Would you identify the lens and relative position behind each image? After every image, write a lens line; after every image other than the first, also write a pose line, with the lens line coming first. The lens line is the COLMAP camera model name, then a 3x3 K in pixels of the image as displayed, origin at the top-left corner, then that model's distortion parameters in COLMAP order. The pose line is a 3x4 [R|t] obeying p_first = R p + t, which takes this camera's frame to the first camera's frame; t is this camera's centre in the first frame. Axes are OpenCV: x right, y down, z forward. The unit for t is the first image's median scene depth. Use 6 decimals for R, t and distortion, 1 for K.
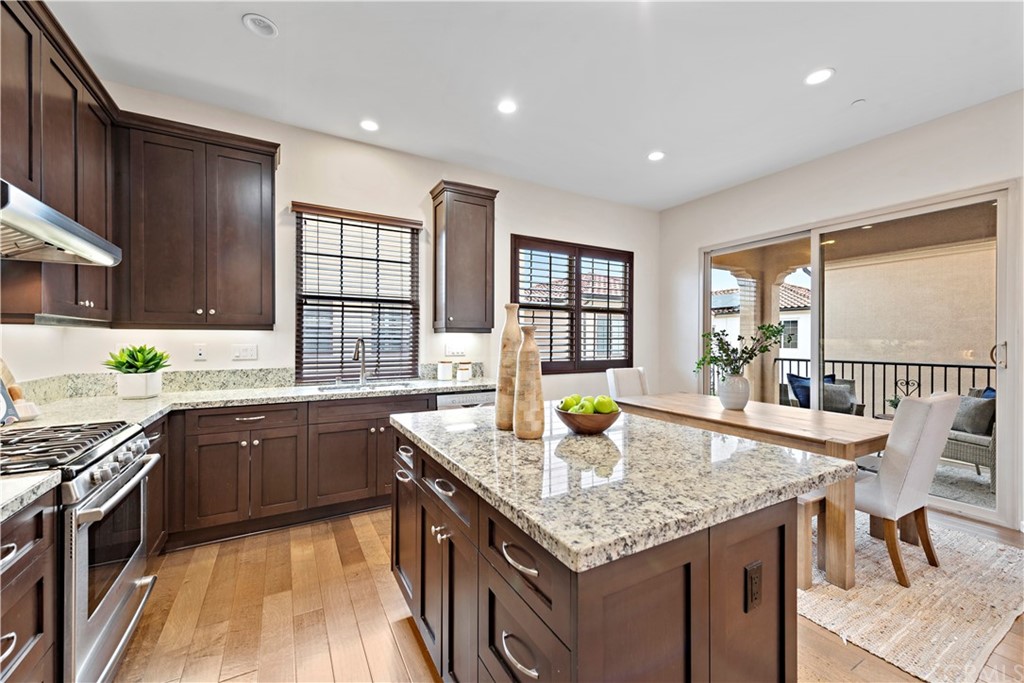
lens RADIAL K [[405.3, 0, 507.9], [0, 405.3, 337.5], [0, 0, 1]] dist [0.011356, -0.000114]
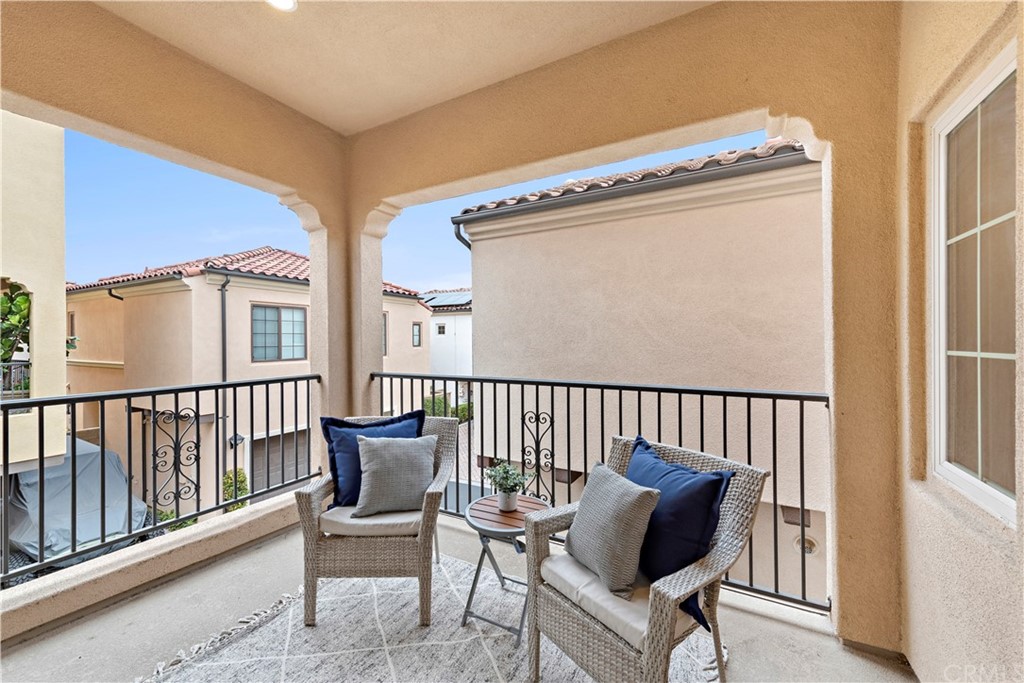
lens RADIAL K [[405.3, 0, 510.0], [0, 405.3, 336.7], [0, 0, 1]] dist [0.011356, -0.000114]
pose [[0.848027, -0.006808, 0.529909, 0.532155], [0.006931, 0.999974, 0.001754, 0.003267], [-0.529907, 0.002185, 0.848053, 0.455629]]
